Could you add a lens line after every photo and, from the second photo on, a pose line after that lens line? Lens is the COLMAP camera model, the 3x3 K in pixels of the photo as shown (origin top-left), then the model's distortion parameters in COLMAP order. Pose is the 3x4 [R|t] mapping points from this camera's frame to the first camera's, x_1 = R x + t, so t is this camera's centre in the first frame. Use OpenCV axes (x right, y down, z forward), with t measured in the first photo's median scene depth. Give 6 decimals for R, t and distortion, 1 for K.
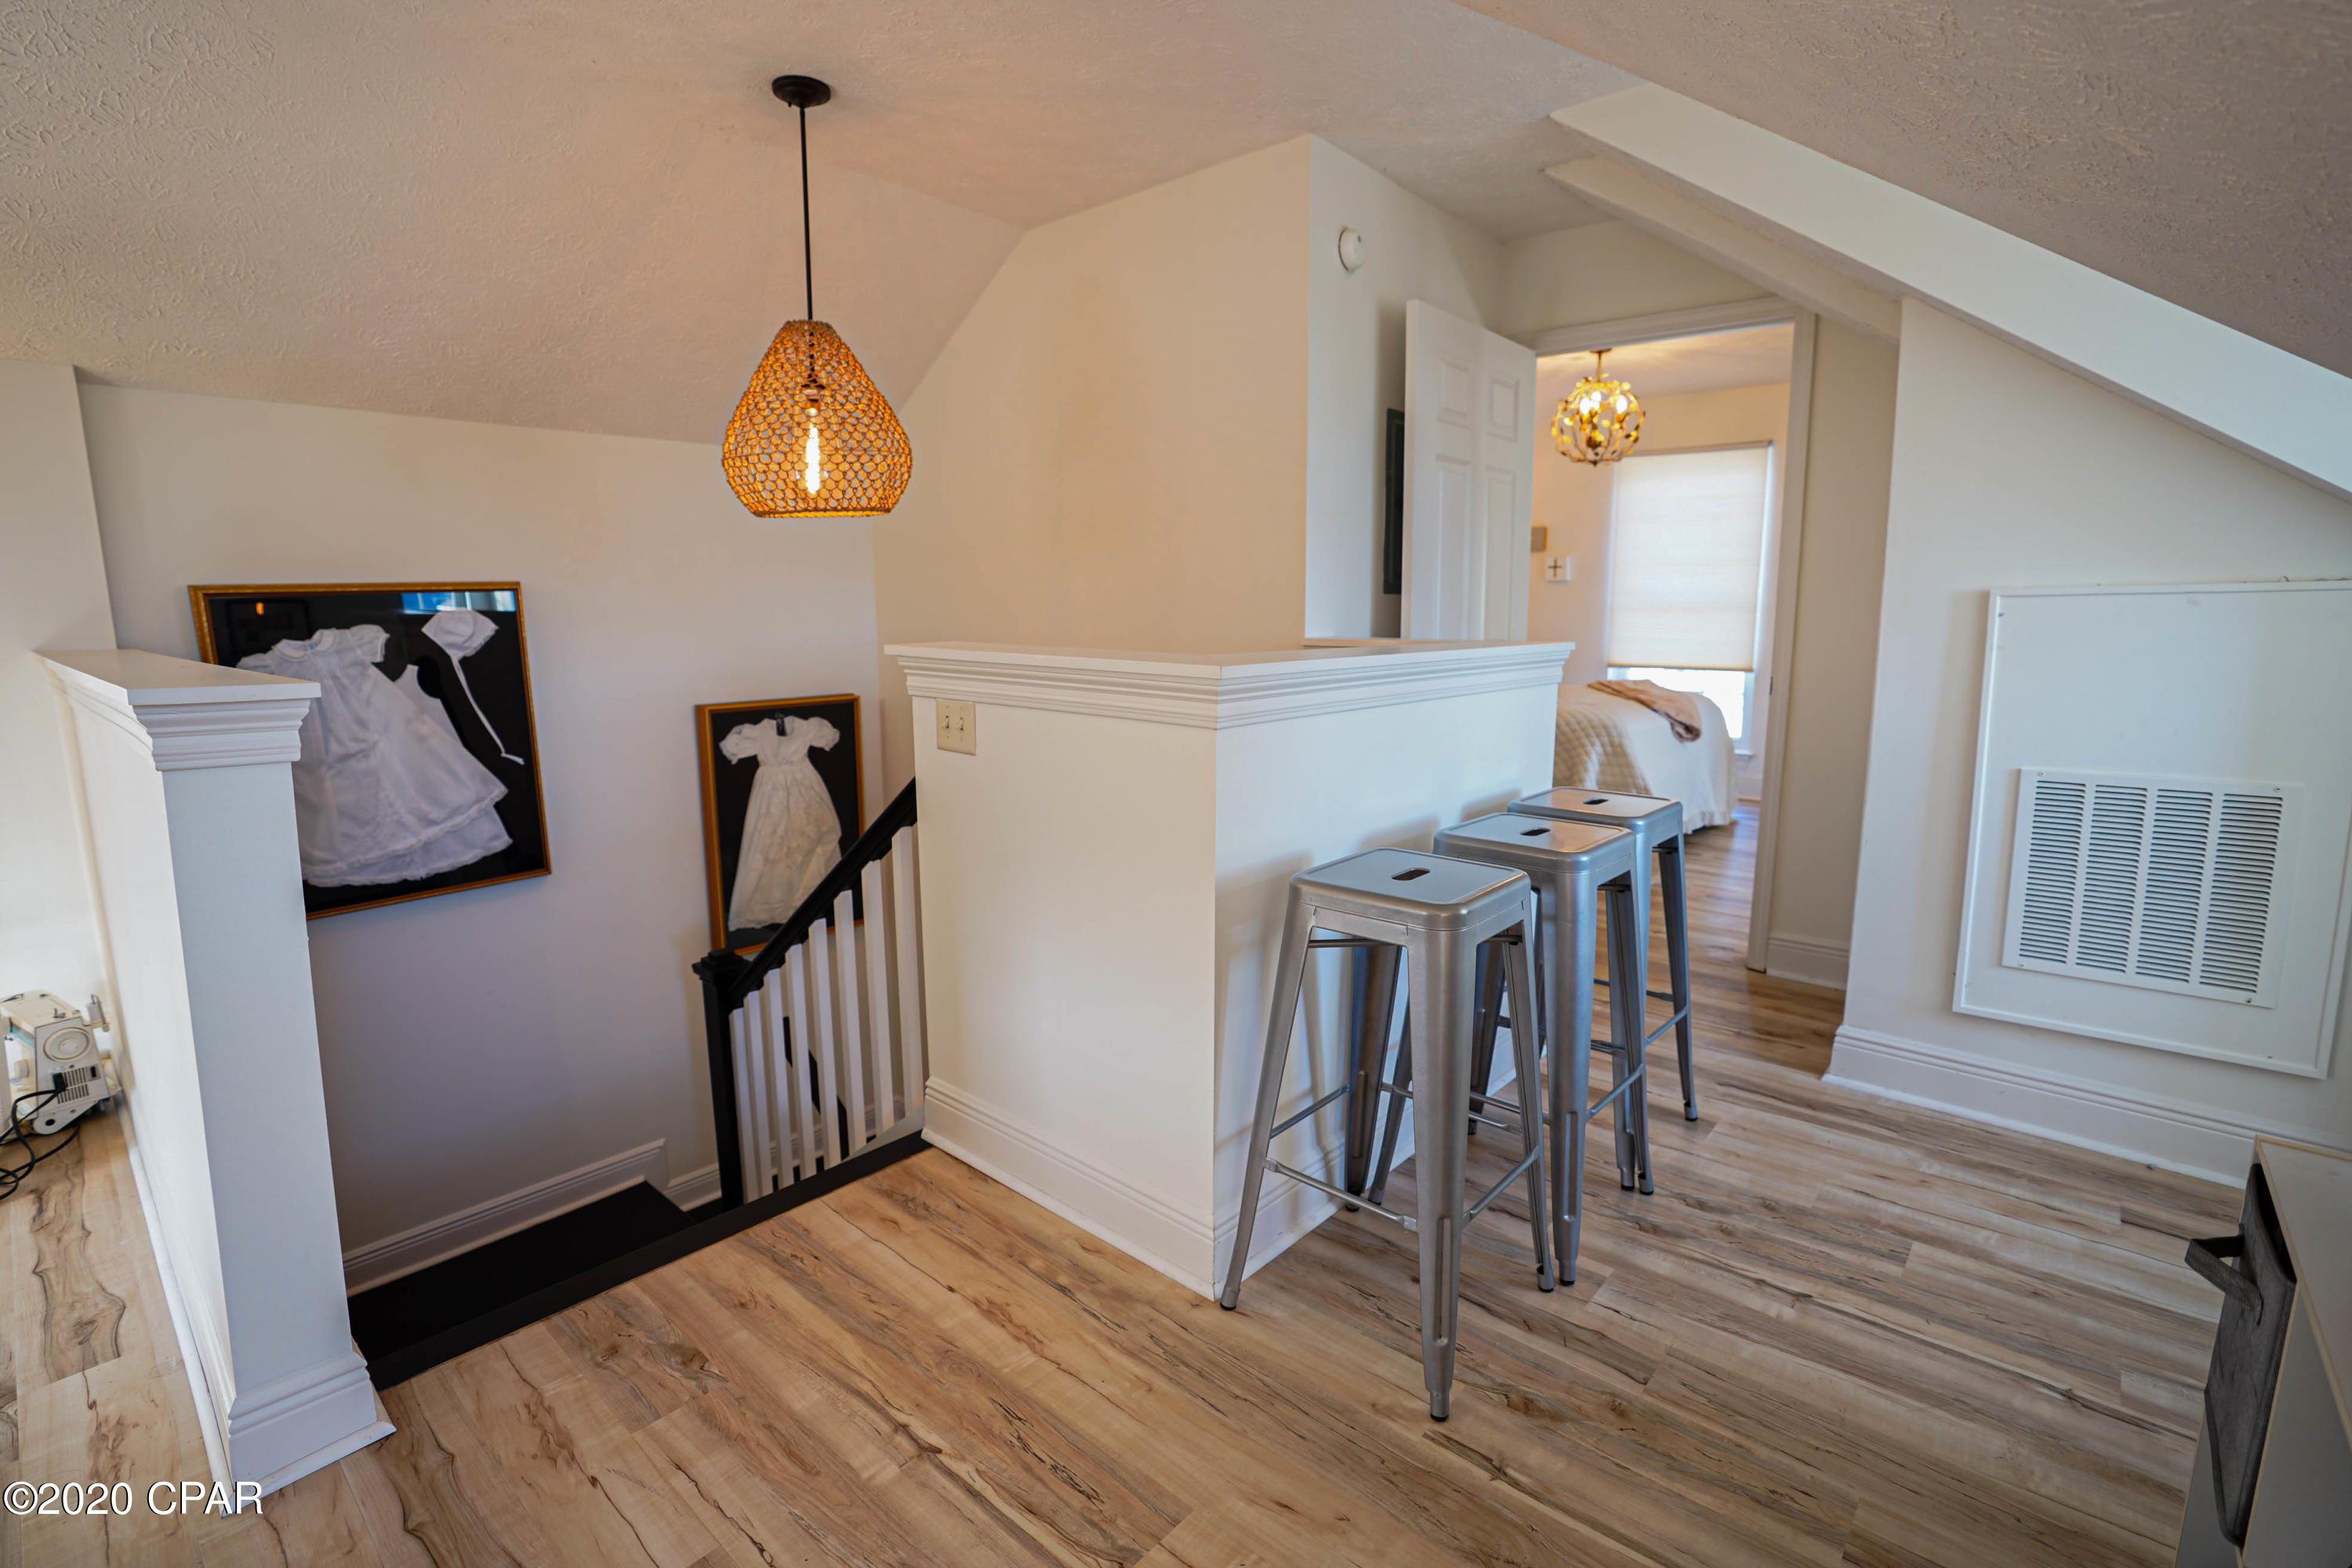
lens RADIAL K [[1082.9, 0, 1182.1], [0, 1082.9, 784.1], [0, 0, 1]] dist [-0.069606, 0.025434]
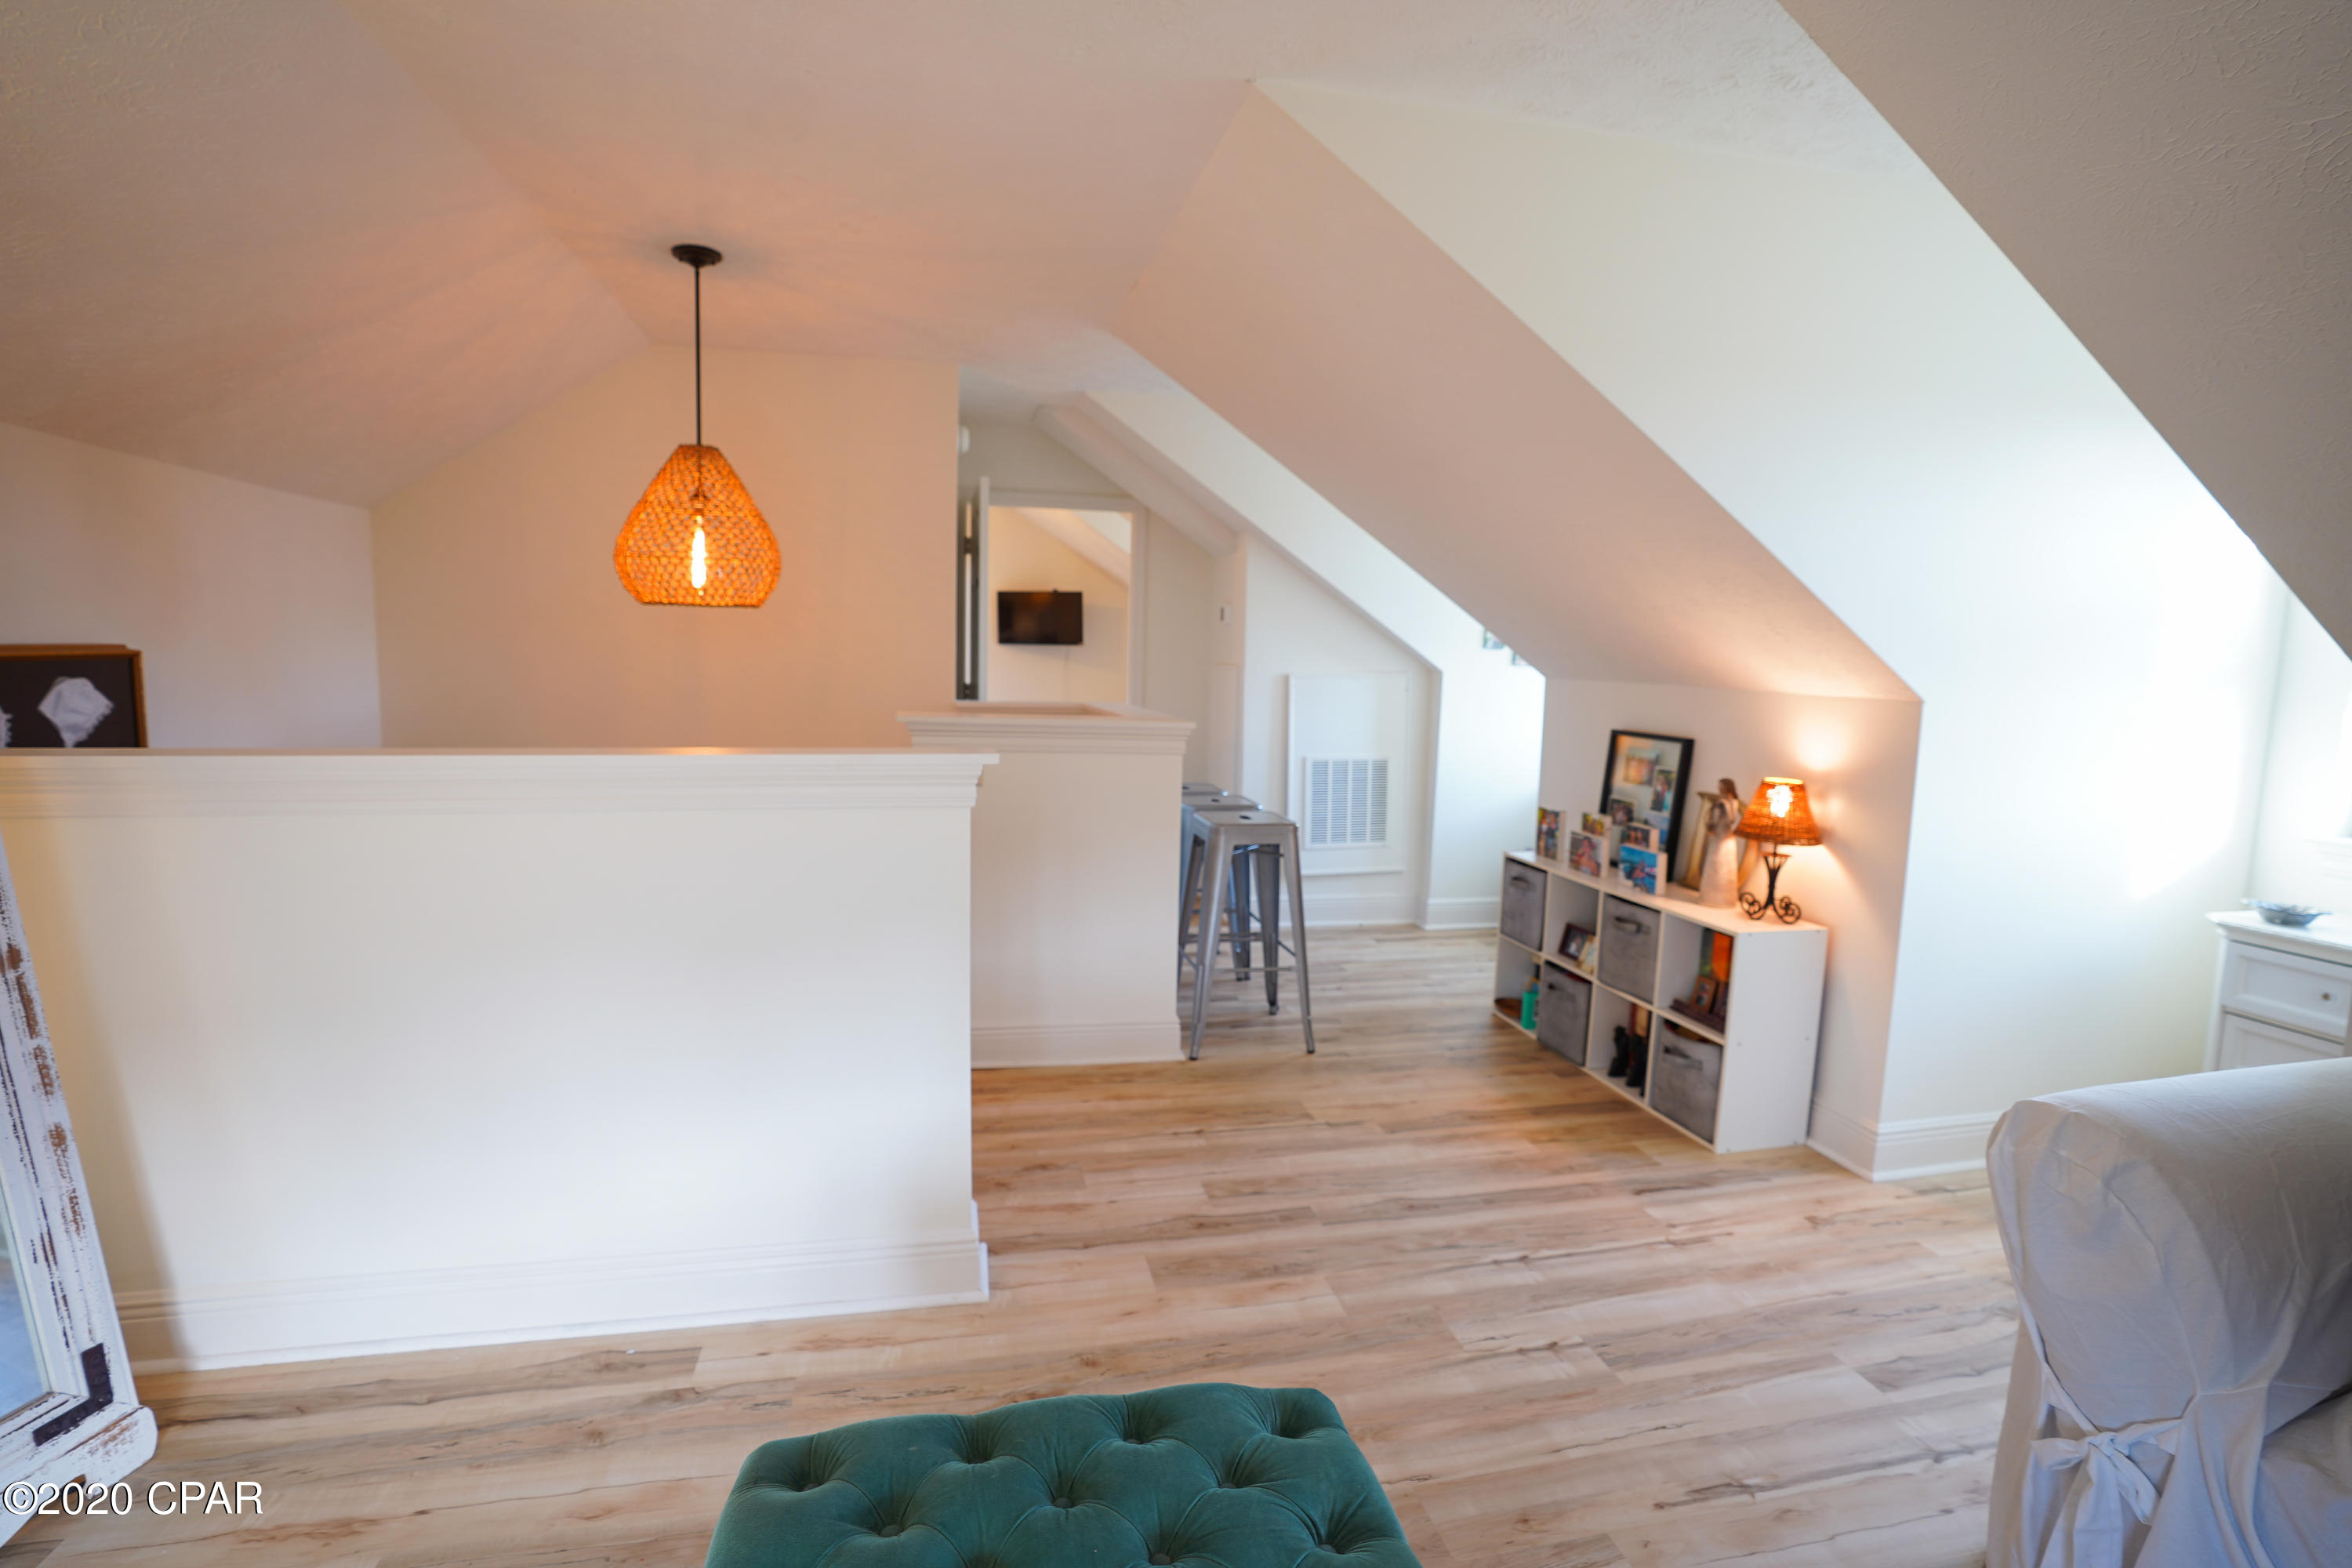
lens RADIAL K [[1082.9, 0, 1182.1], [0, 1082.9, 784.1], [0, 0, 1]] dist [-0.069606, 0.025434]
pose [[0.594010, -0.079043, 0.800565, -1.252977], [0.101387, 0.994582, 0.022971, -0.038620], [-0.798043, 0.067522, 0.598805, -0.145610]]
